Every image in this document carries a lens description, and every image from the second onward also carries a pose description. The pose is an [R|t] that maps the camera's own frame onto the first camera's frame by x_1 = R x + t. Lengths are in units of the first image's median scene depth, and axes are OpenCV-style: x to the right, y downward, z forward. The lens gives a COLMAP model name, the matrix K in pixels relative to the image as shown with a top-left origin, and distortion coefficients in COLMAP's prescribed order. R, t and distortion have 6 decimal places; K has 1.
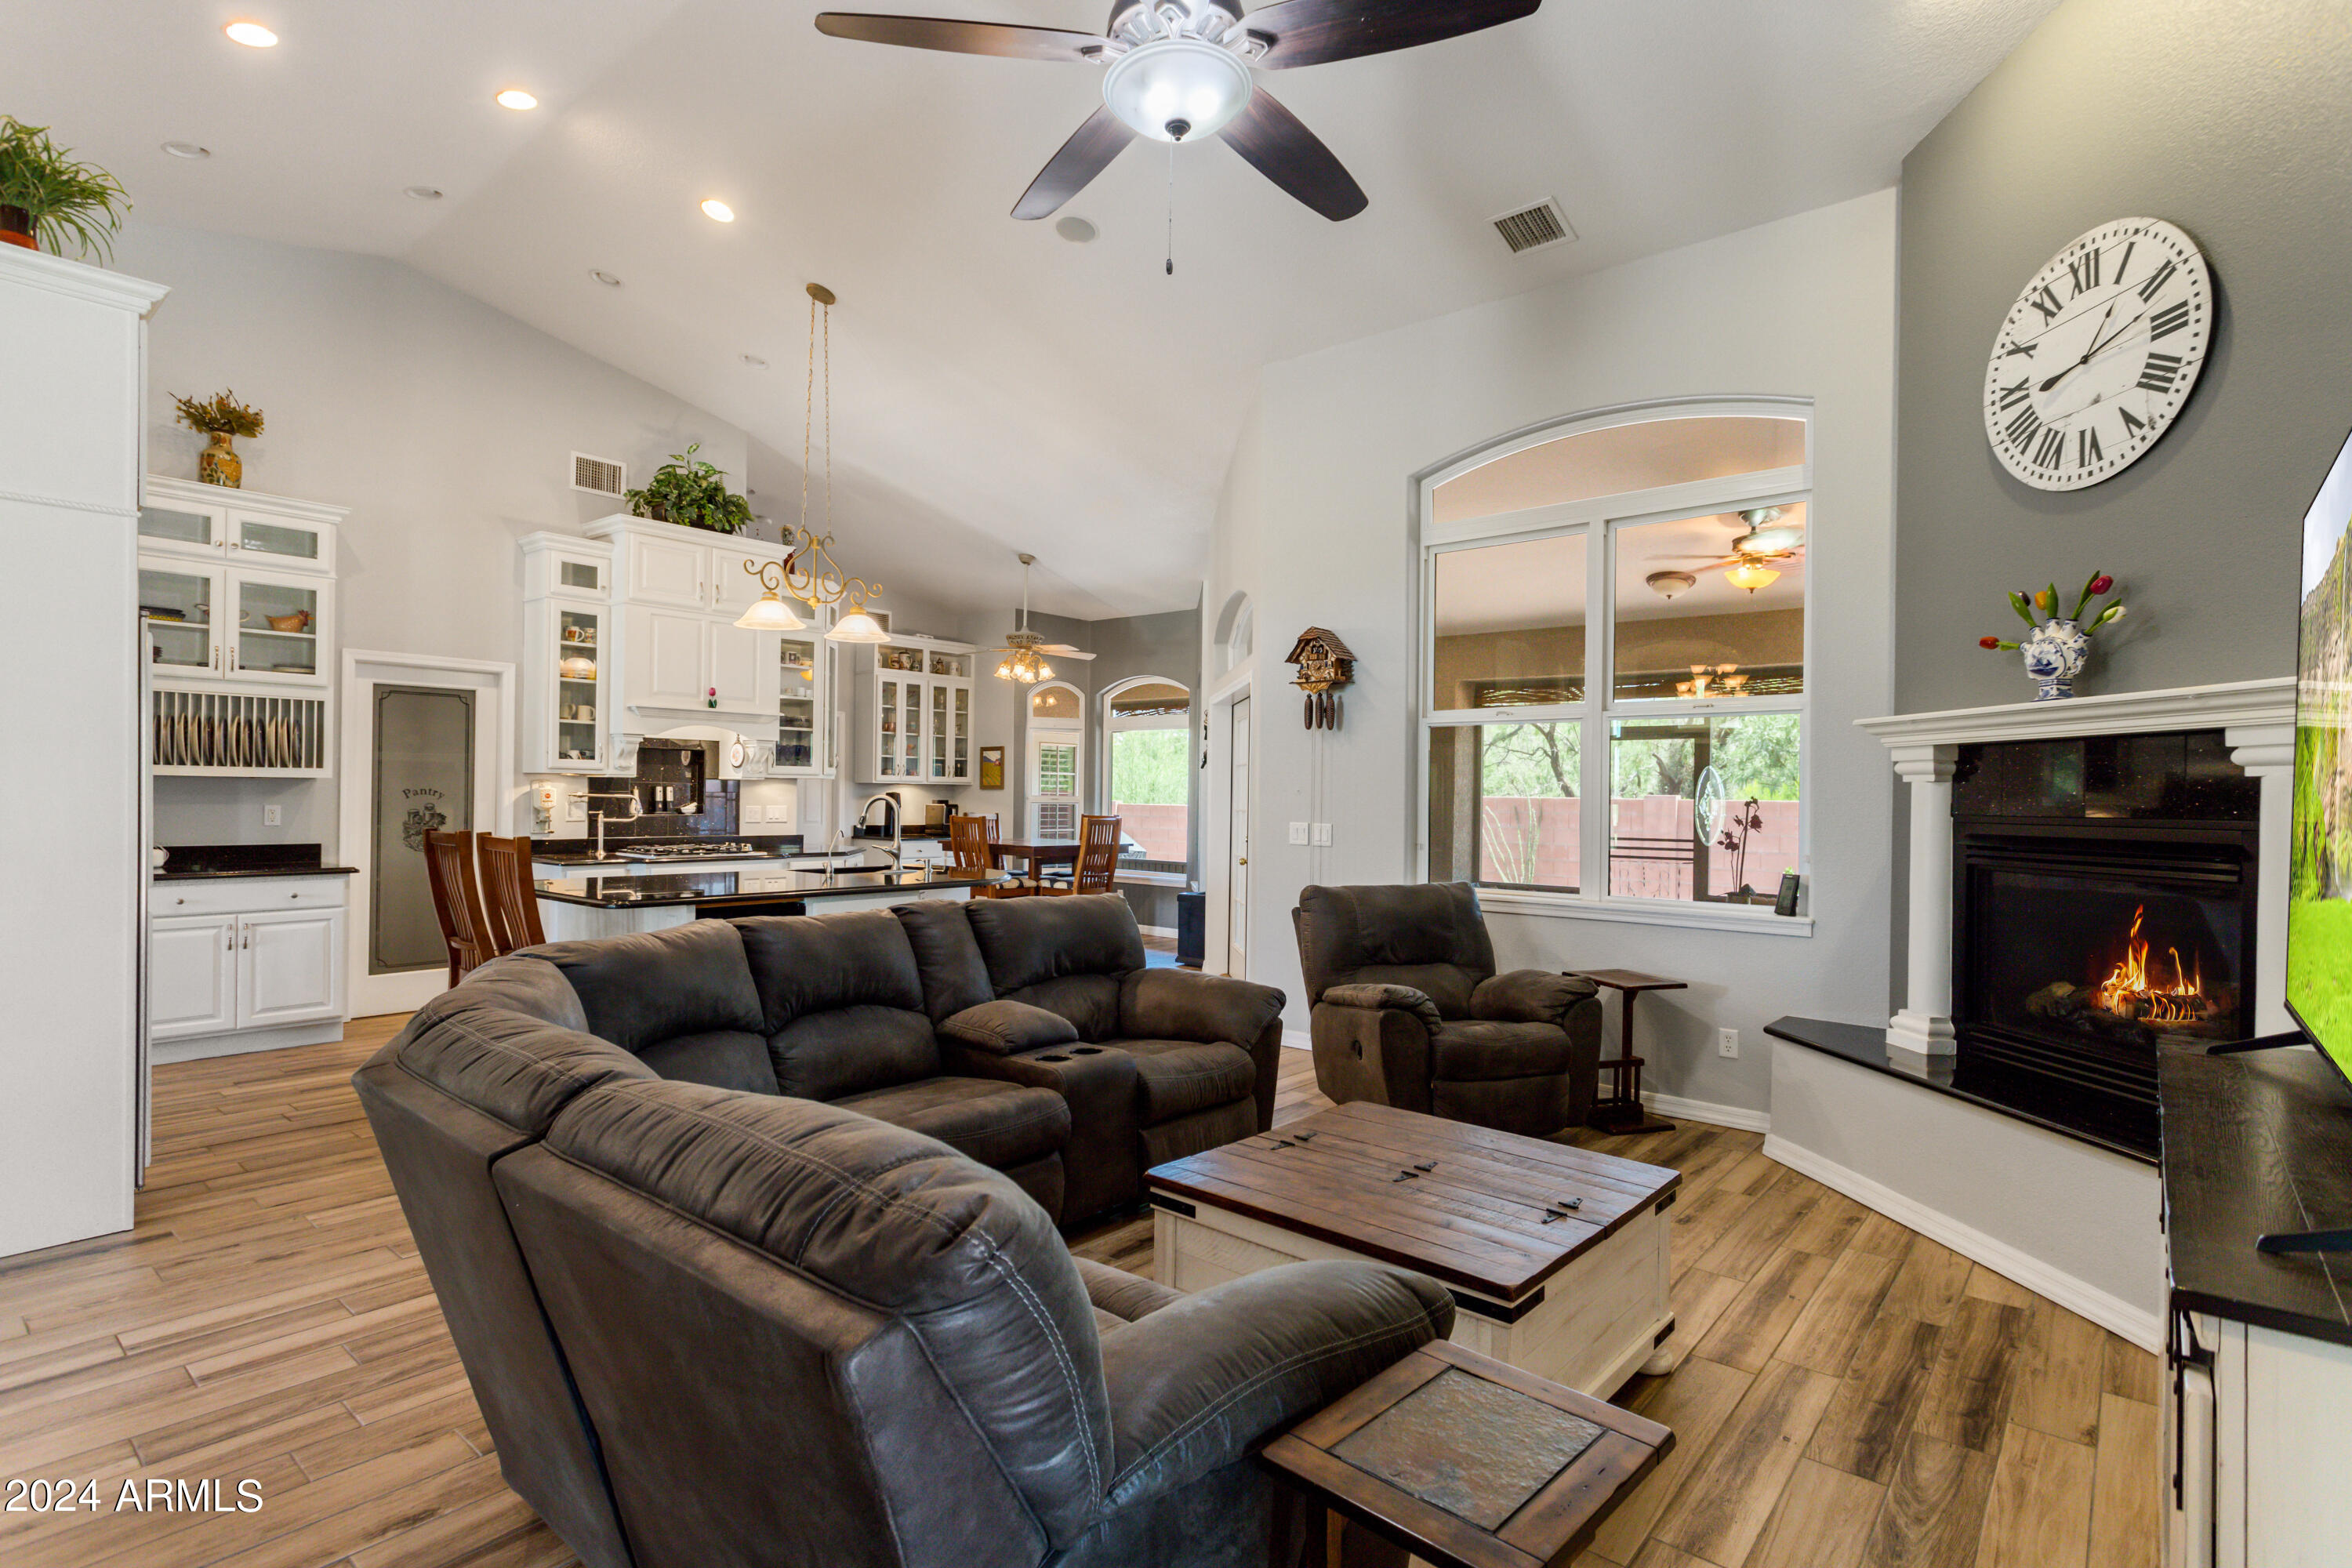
lens RADIAL K [[1138.9, 0, 1154.9], [0, 1138.9, 797.5], [0, 0, 1]] dist [0.010887, 0.000391]
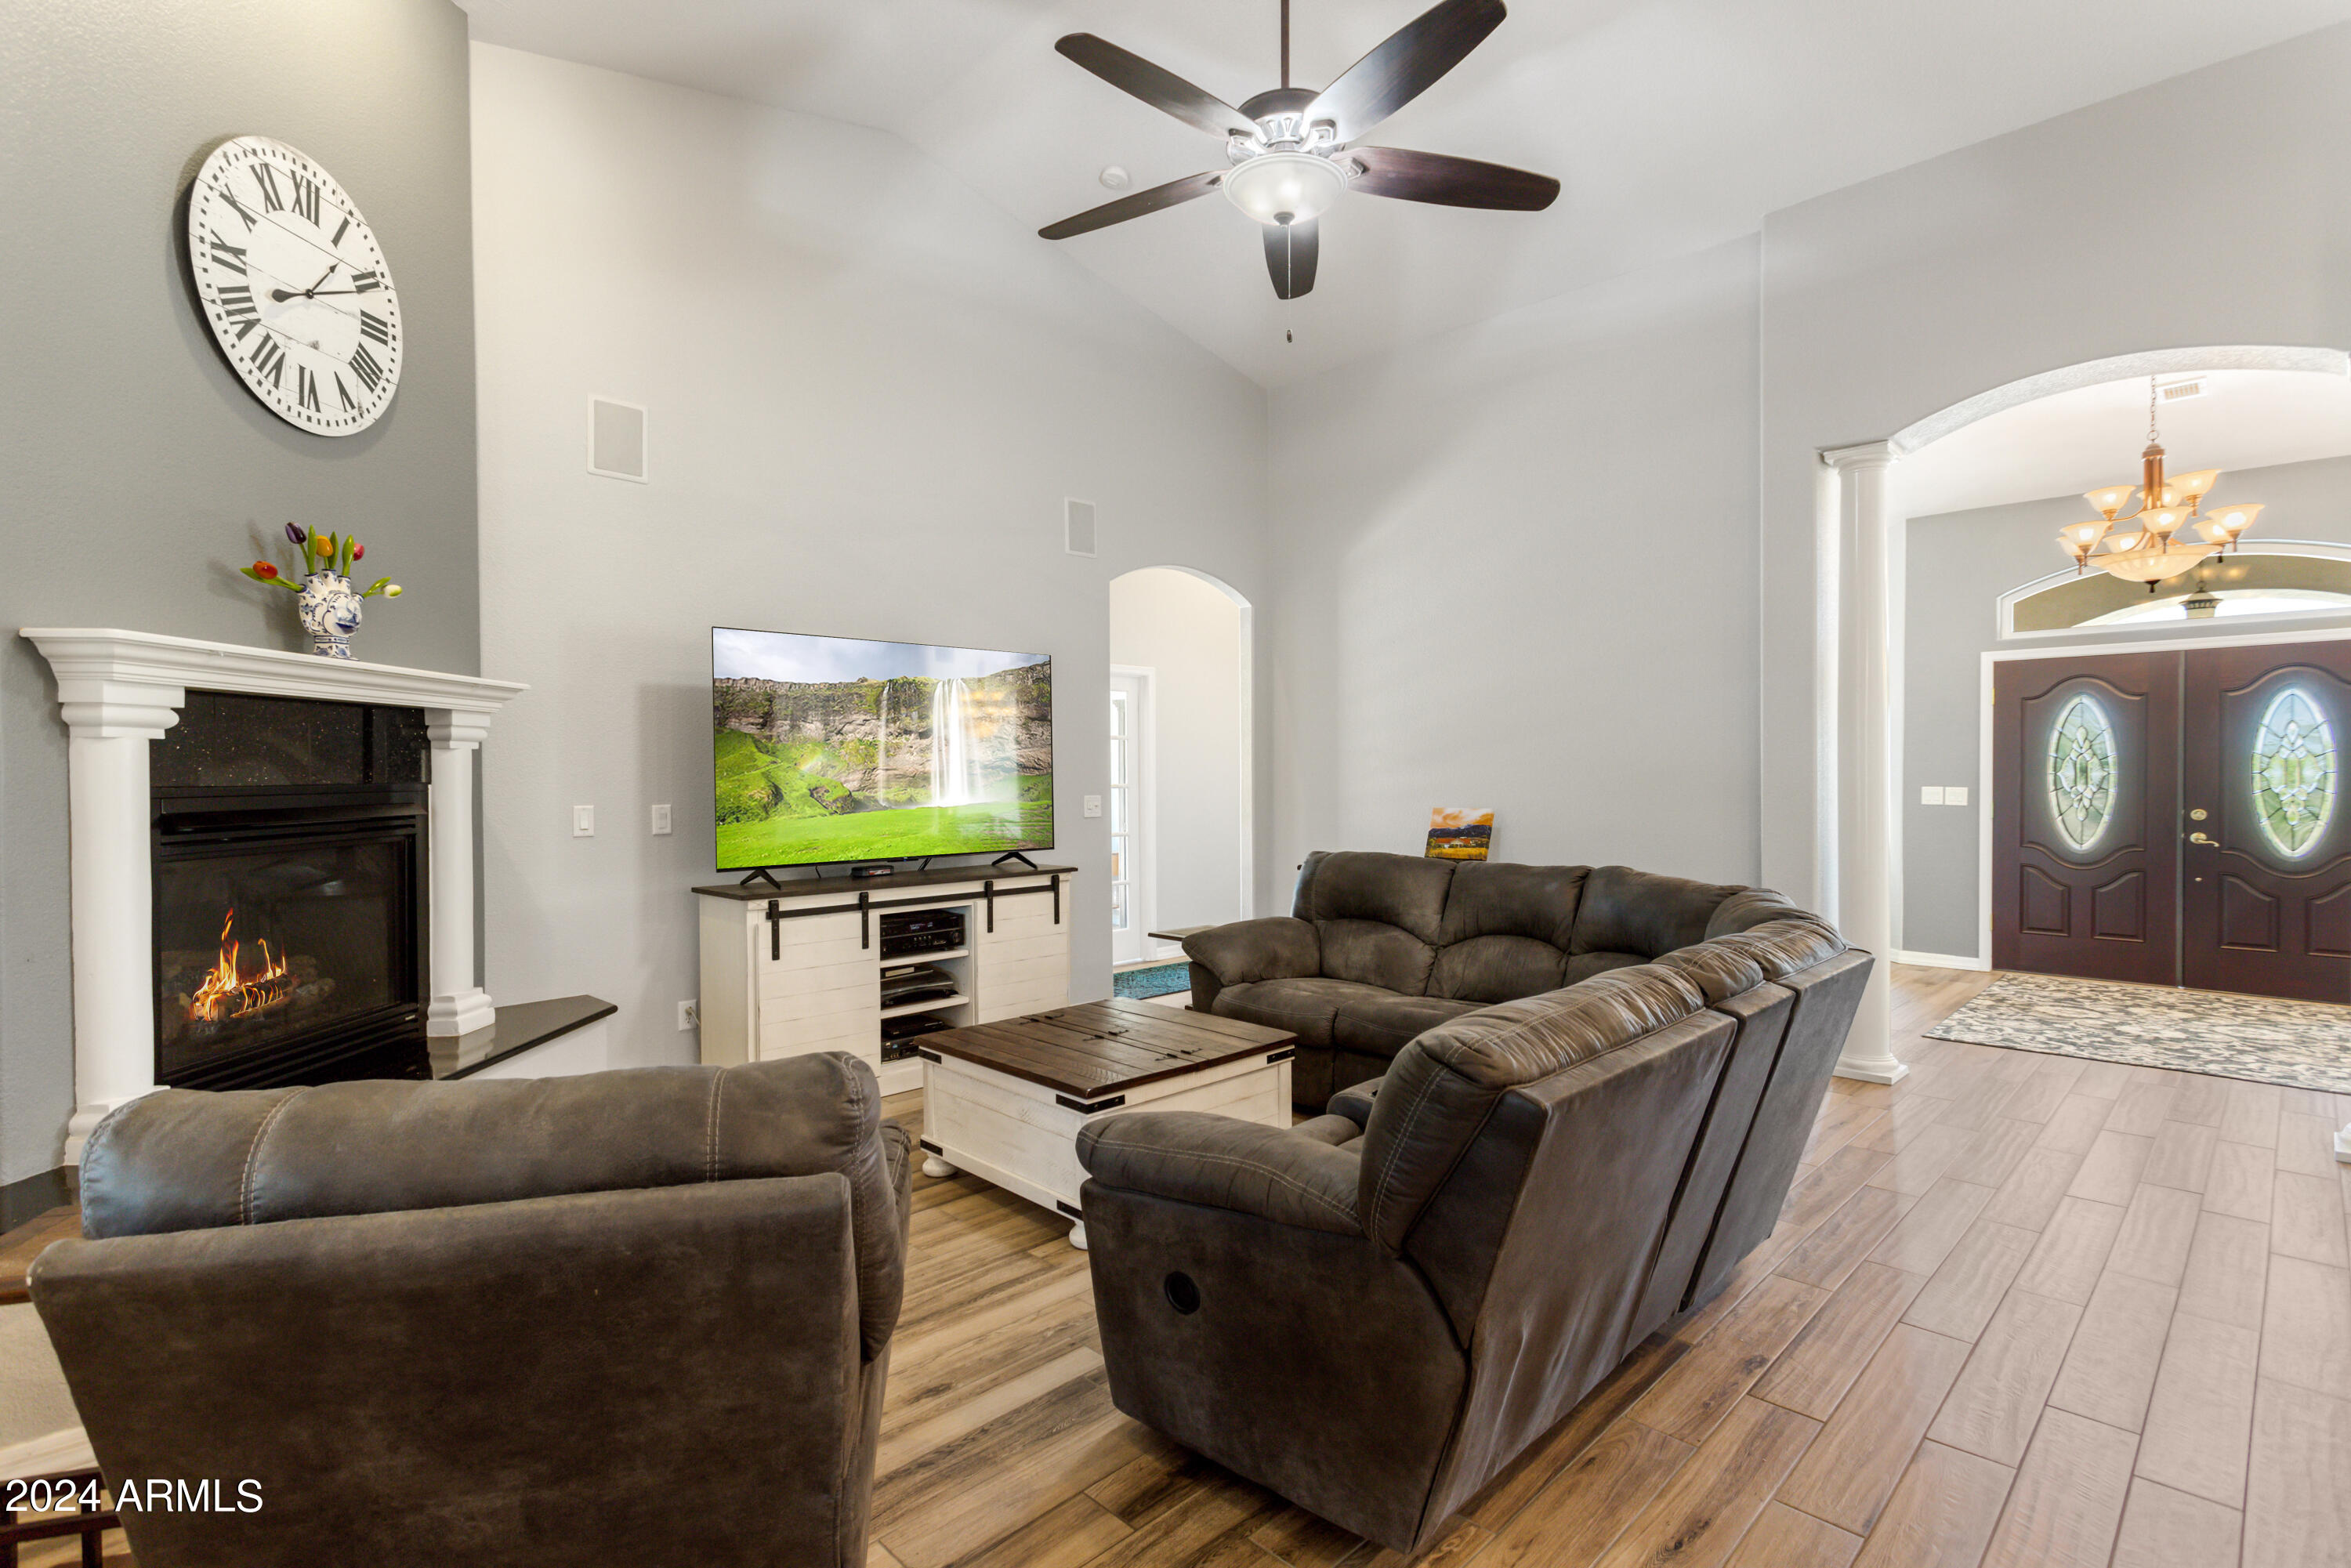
lens RADIAL K [[1138.4, 0, 1175.5], [0, 1138.4, 784.6], [0, 0, 1]] dist [0.010887, 0.000391]
pose [[-0.997055, -0.009162, 0.076139, 0.026280], [-0.008074, 0.999861, 0.014594, -0.001701], [-0.076262, 0.013936, -0.996990, 1.465366]]
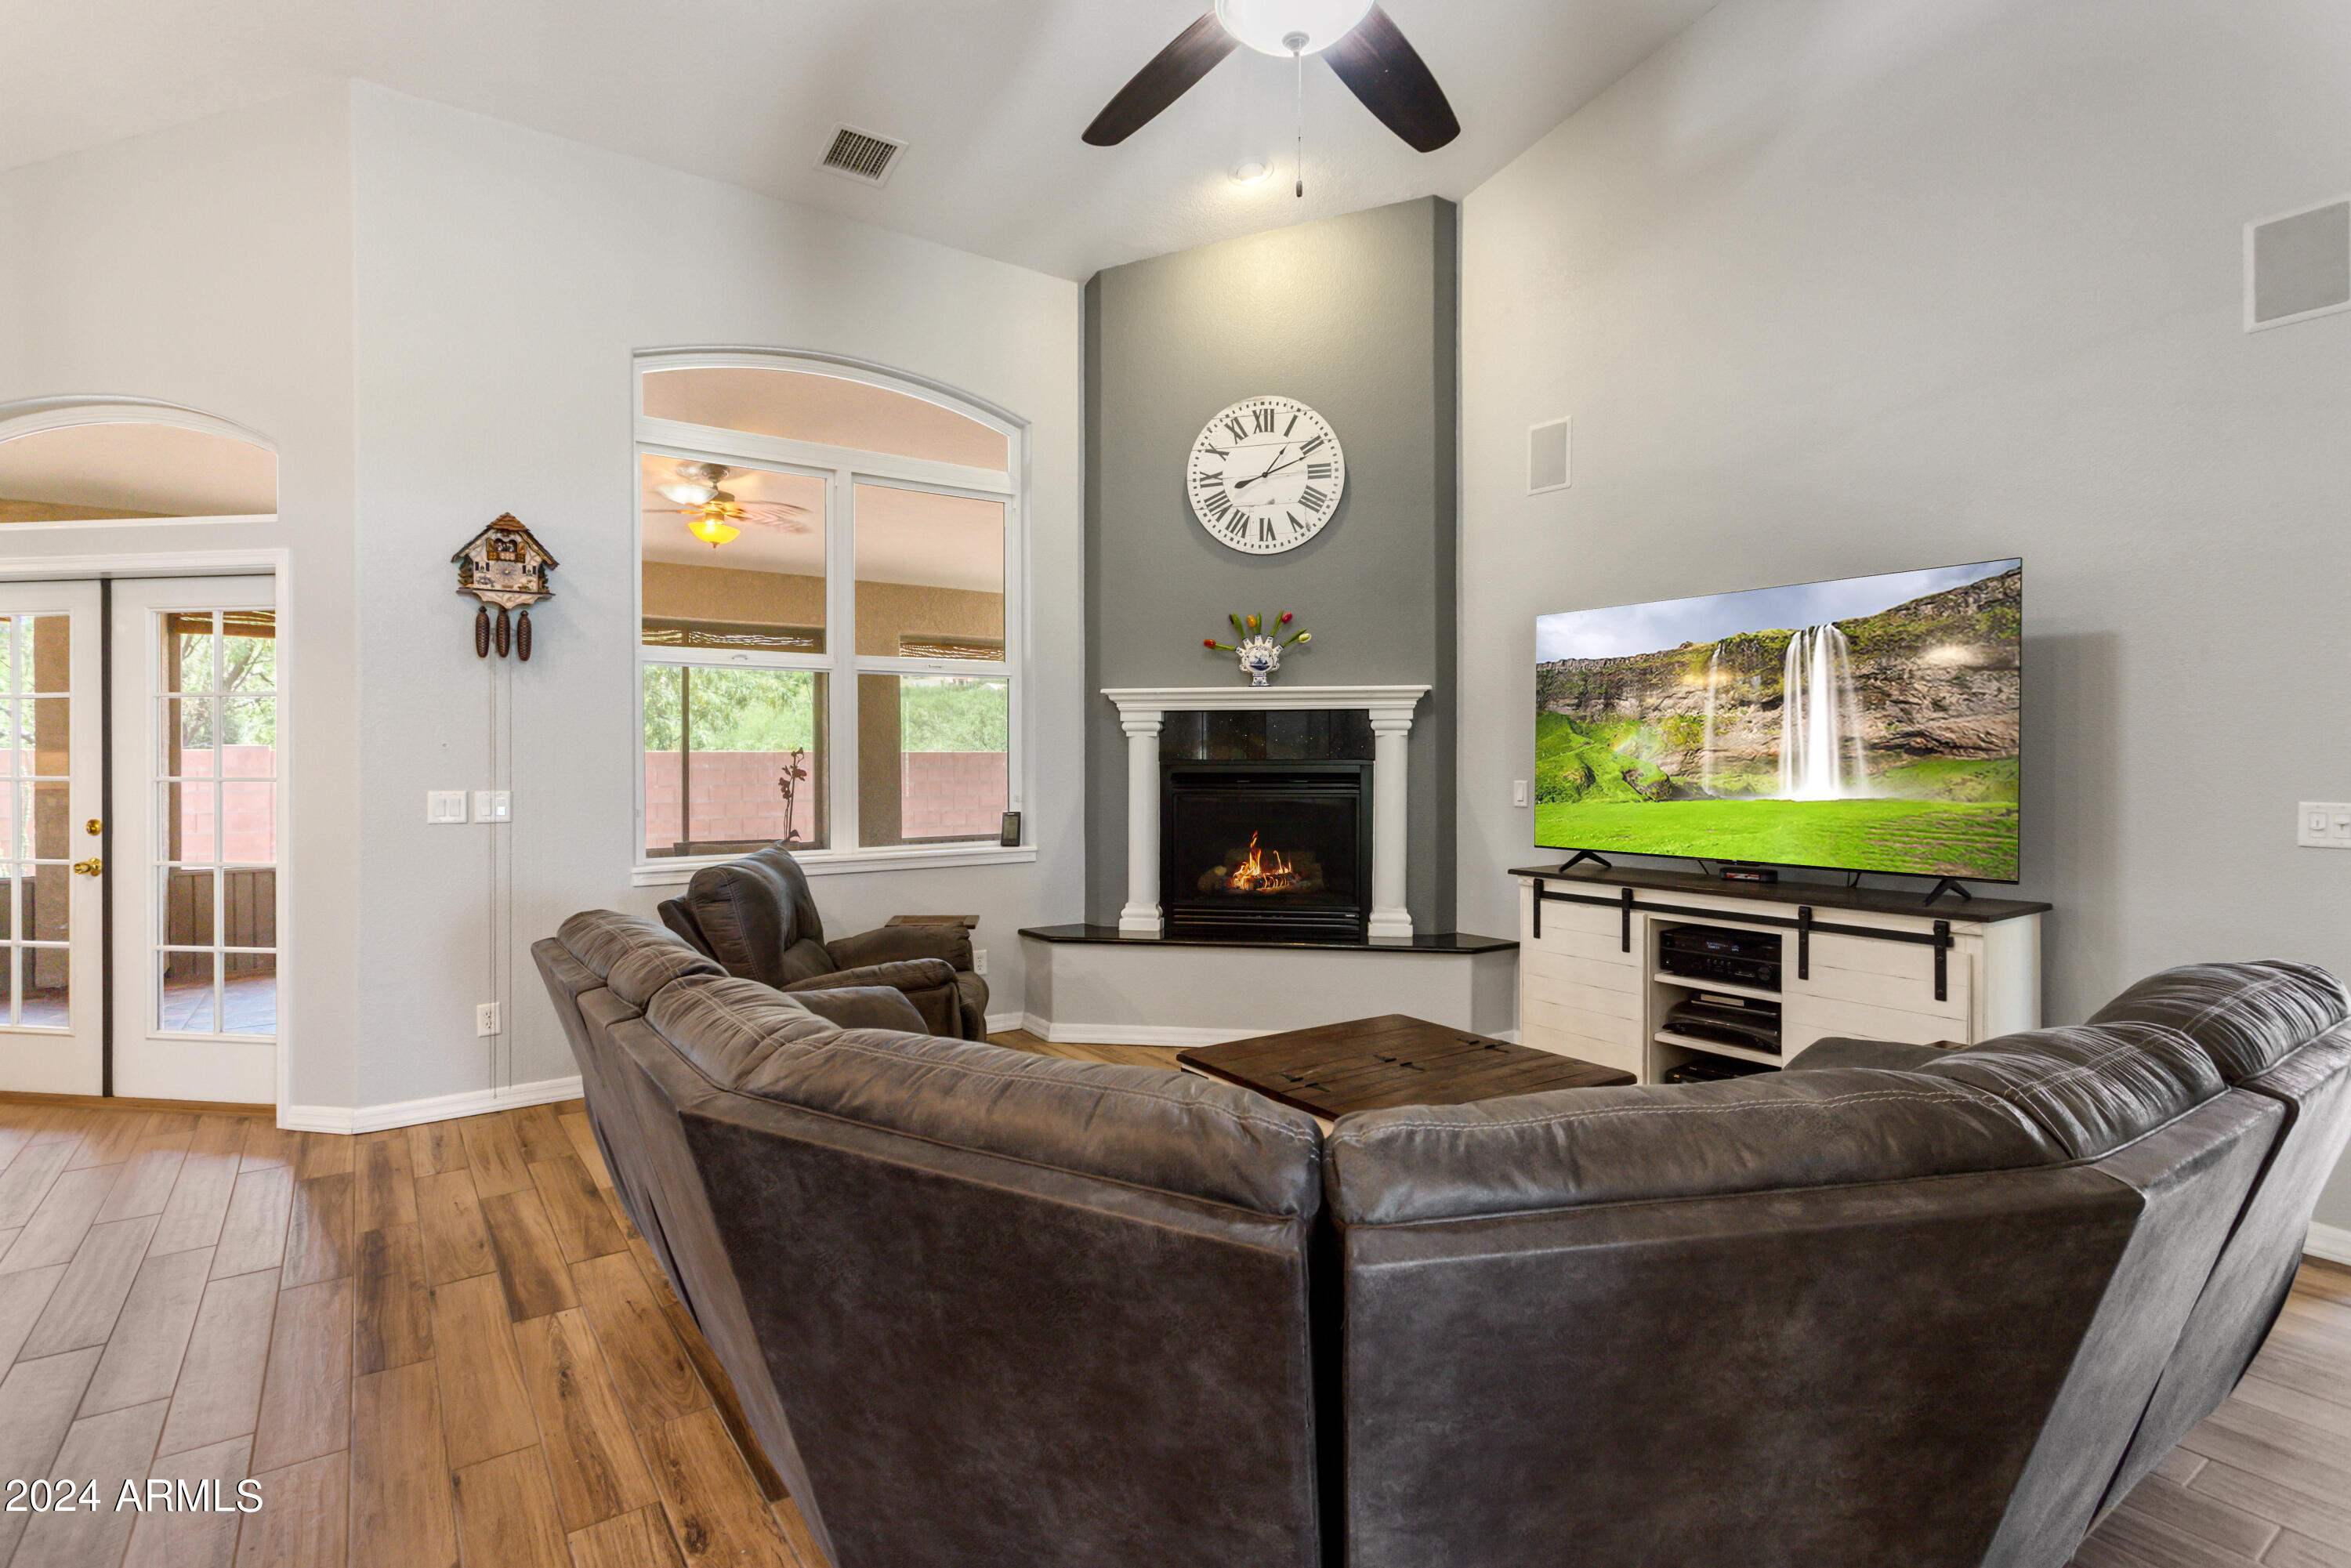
lens RADIAL K [[1138.4, 0, 1164.9], [0, 1138.4, 765.2], [0, 0, 1]] dist [0.010887, 0.000391]
pose [[0.249525, -0.024802, 0.968051, -0.607261], [0.006379, 0.999692, 0.023968, -0.010938], [-0.968347, 0.000195, 0.249607, 0.574497]]
